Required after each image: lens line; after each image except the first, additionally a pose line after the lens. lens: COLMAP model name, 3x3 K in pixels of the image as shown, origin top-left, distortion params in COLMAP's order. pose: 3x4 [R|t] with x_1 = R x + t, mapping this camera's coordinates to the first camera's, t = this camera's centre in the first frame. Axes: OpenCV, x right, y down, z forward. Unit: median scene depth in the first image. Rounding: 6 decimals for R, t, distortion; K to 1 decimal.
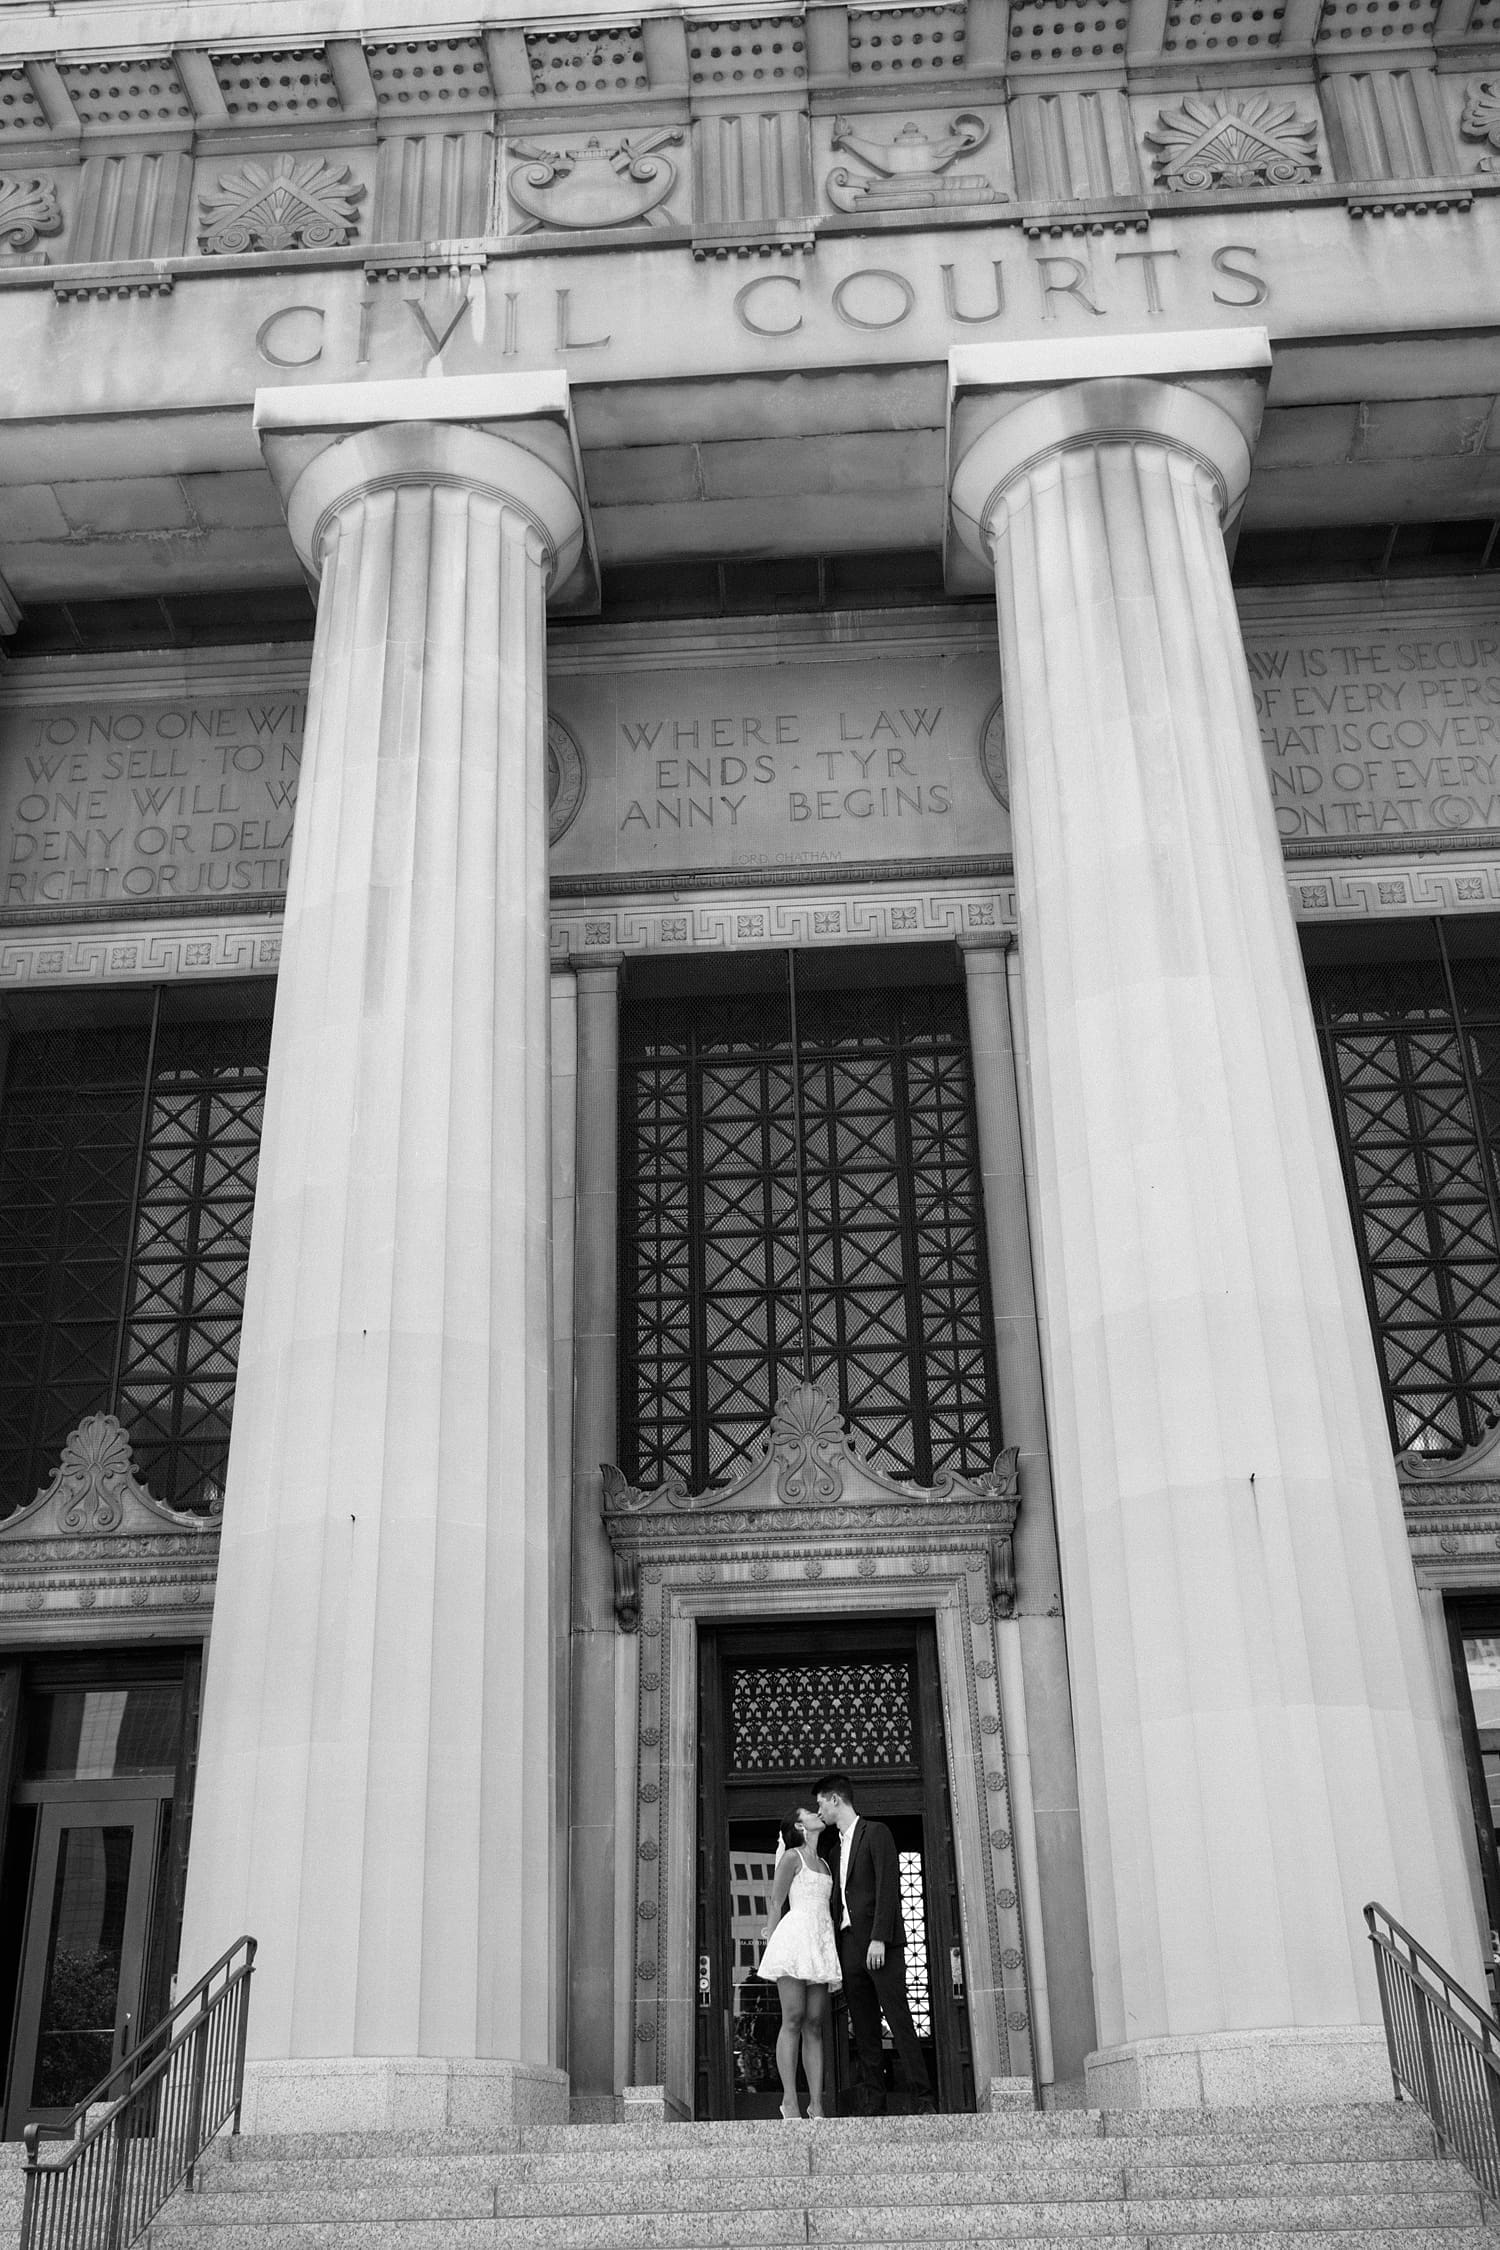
lens RADIAL K [[2158.0, 0, 745.4], [0, 2158.0, 1207.4], [0, 0, 1]] dist [0.006478, -0.006608]
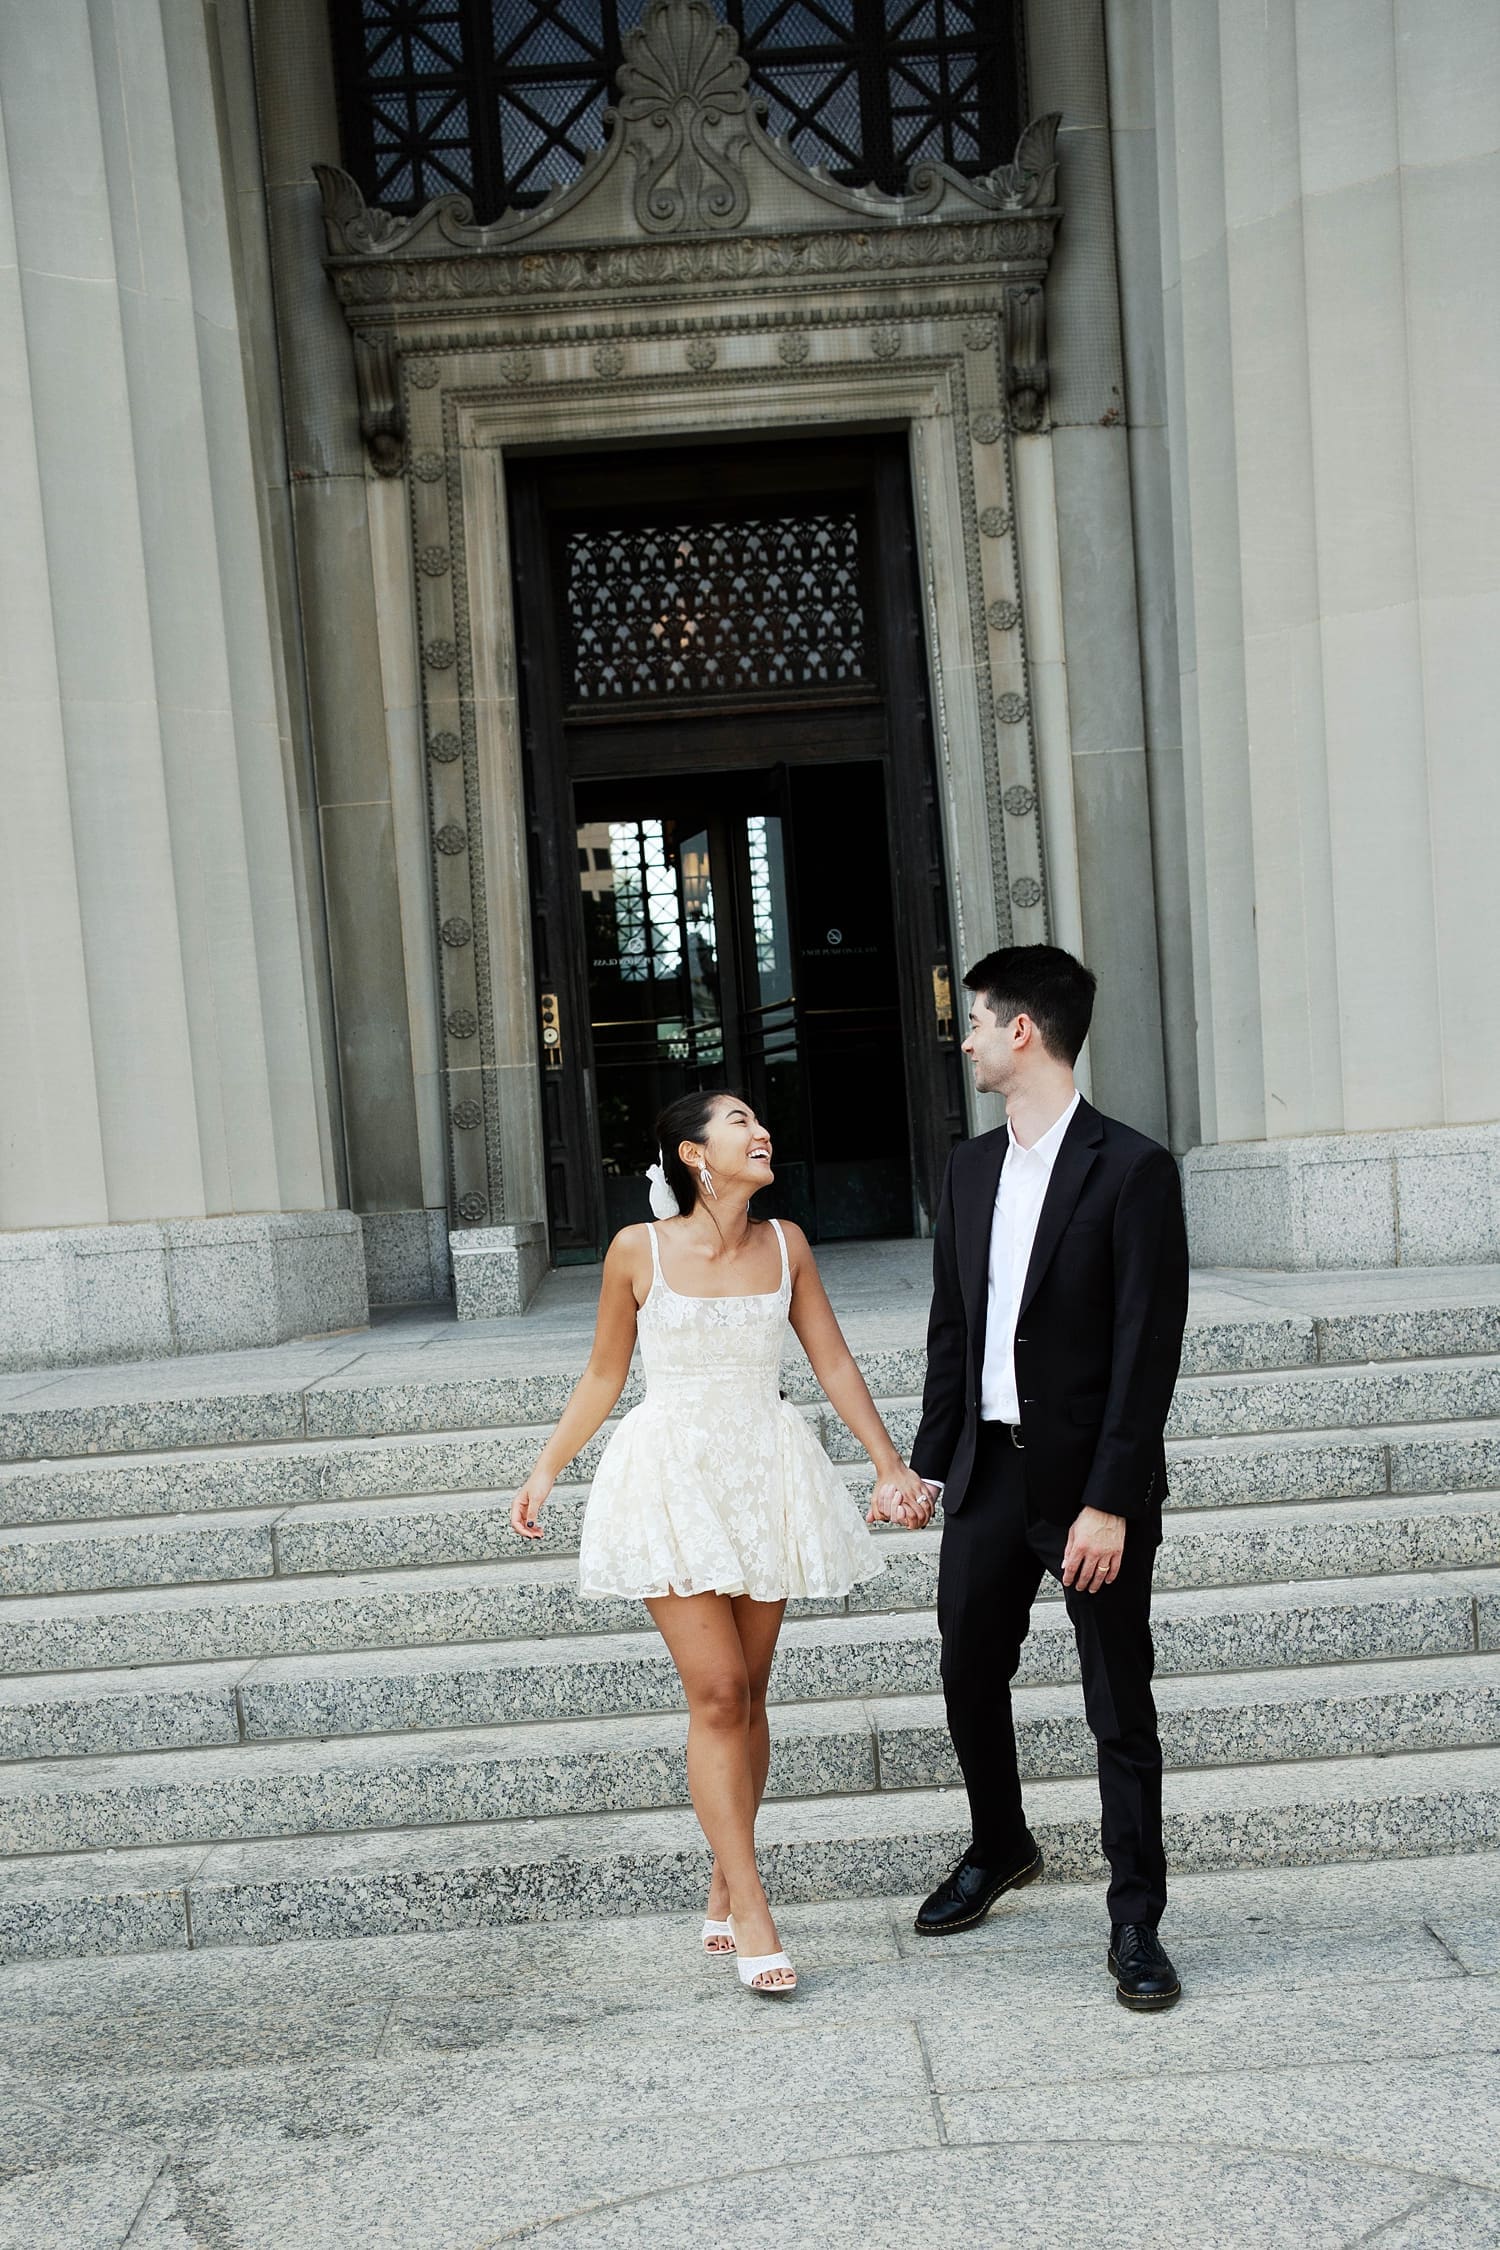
lens RADIAL K [[2815.2, 0, 740.8], [0, 2815.2, 1349.2], [0, 0, 1]] dist [-0.007073, 0.126574]
pose [[0.996263, -0.052859, 0.068307, -0.023152], [0.013174, 0.874603, 0.484660, 0.034014], [-0.085360, -0.481949, 0.872031, 0.206285]]
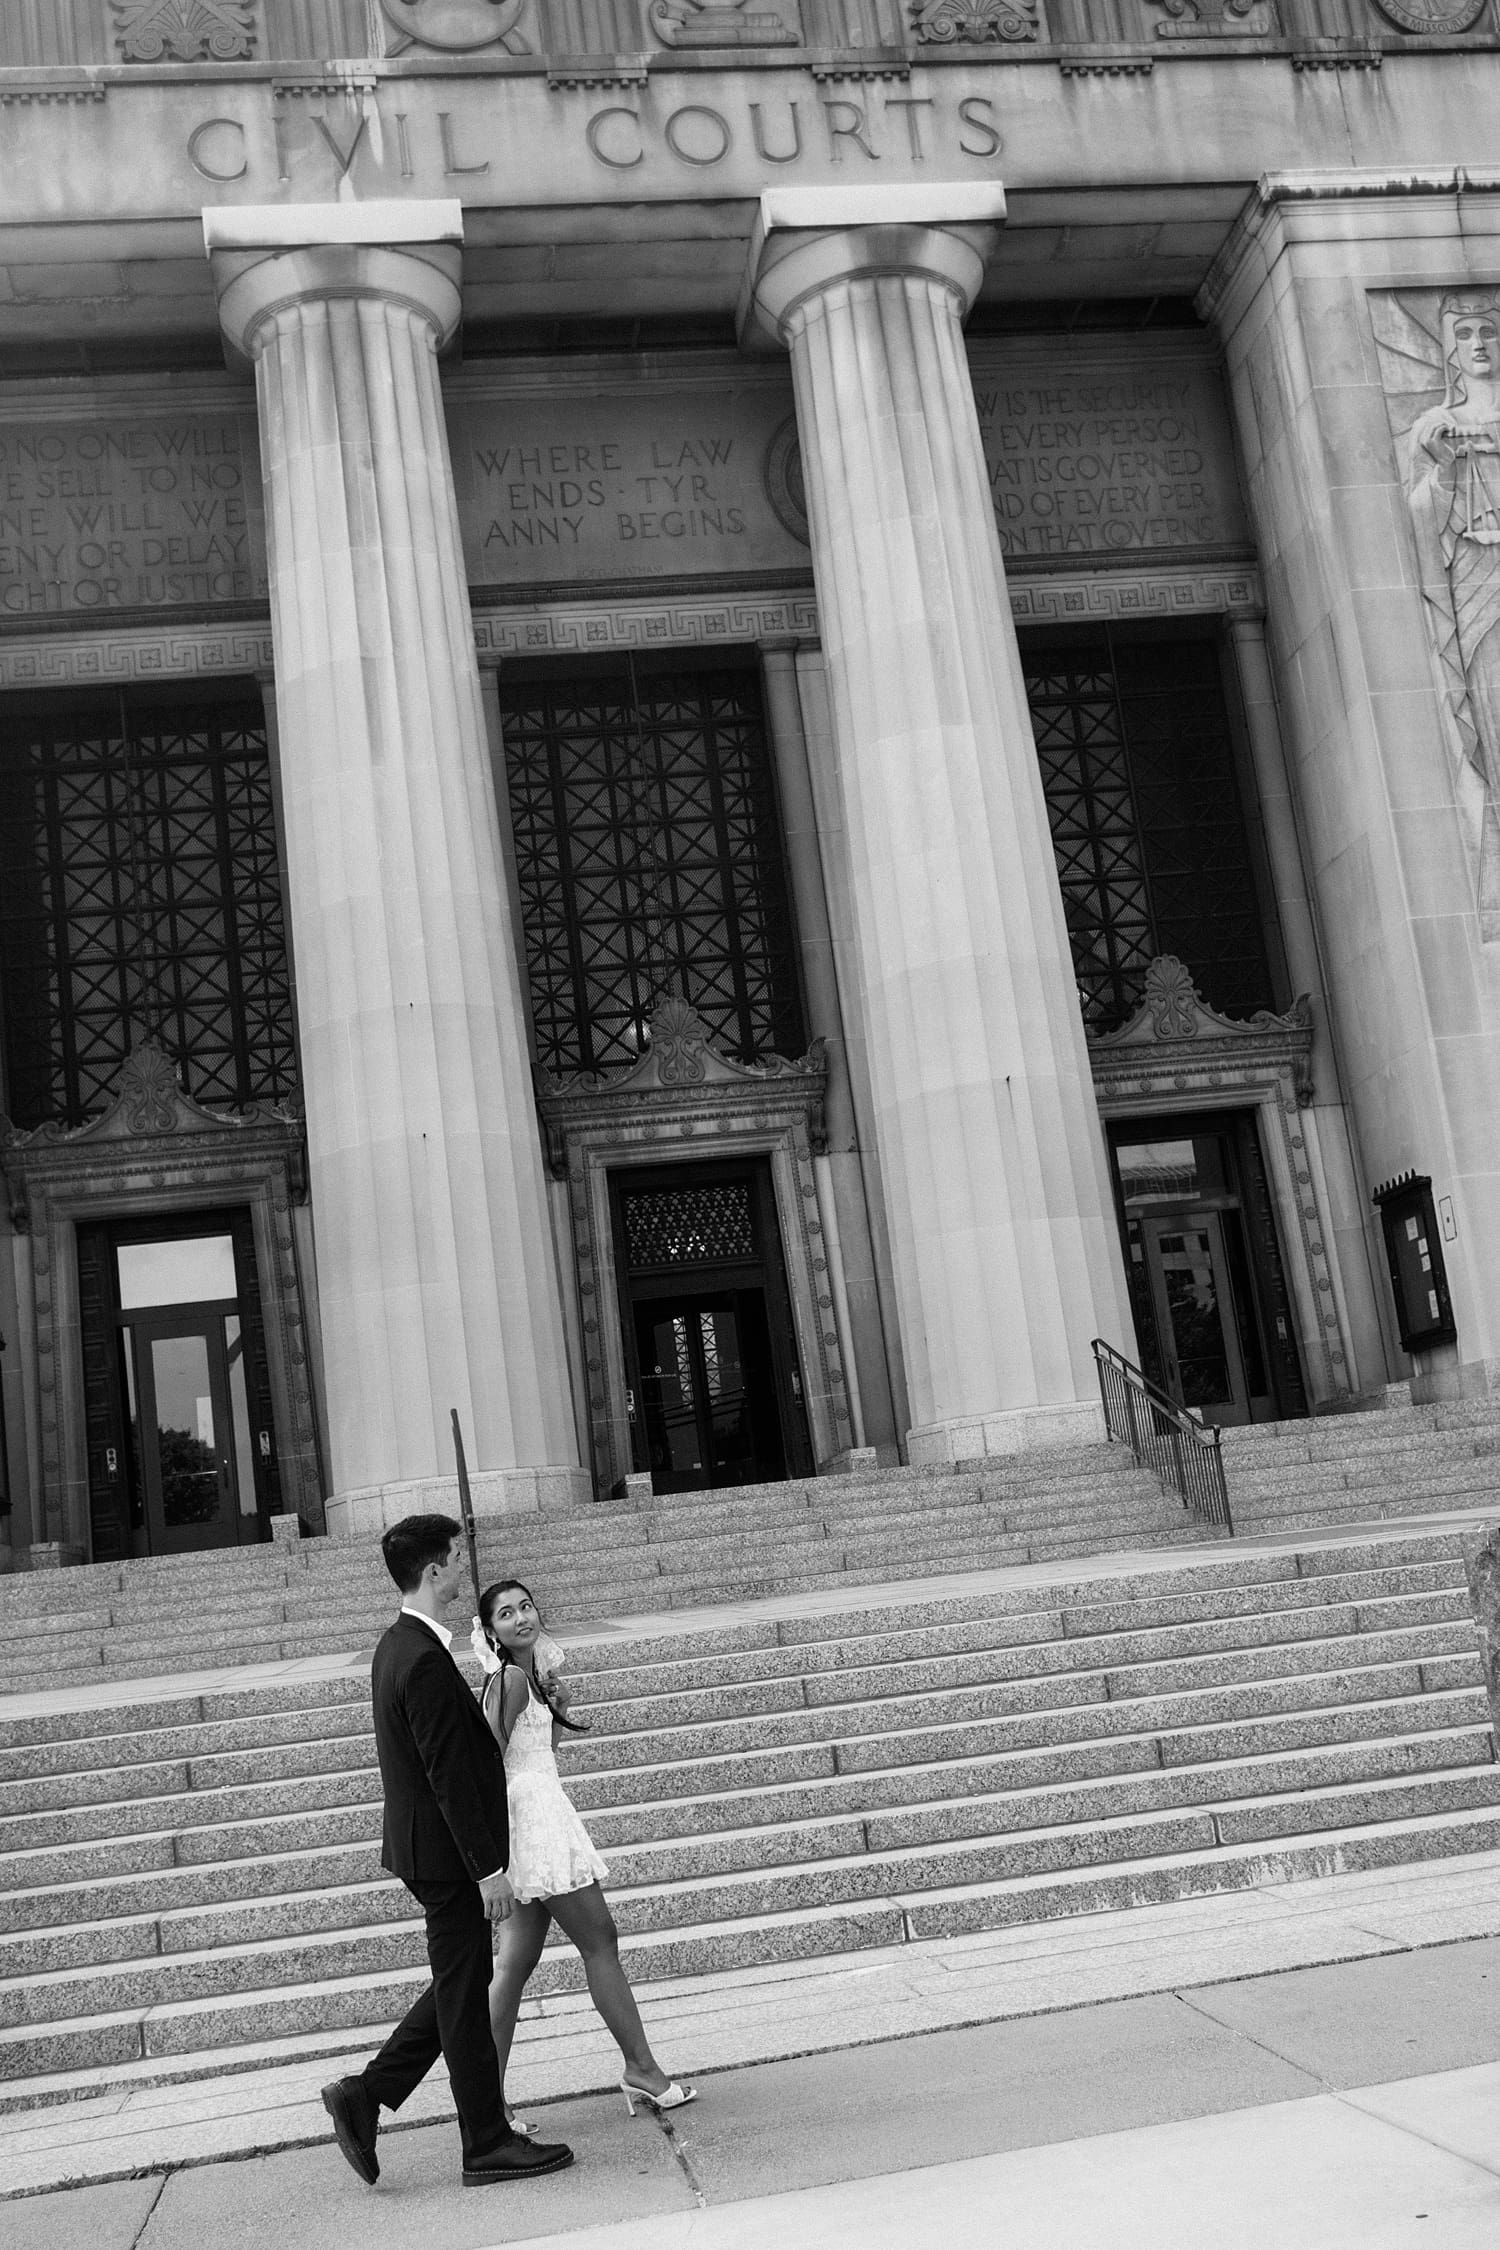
lens RADIAL K [[2158.0, 0, 745.4], [0, 2158.0, 1207.4], [0, 0, 1]] dist [0.006478, -0.006608]
pose [[0.980982, -0.067138, 0.182119, -0.190019], [0.016230, 0.963359, 0.267722, -0.160966], [-0.193421, -0.259675, 0.946128, -0.366279]]
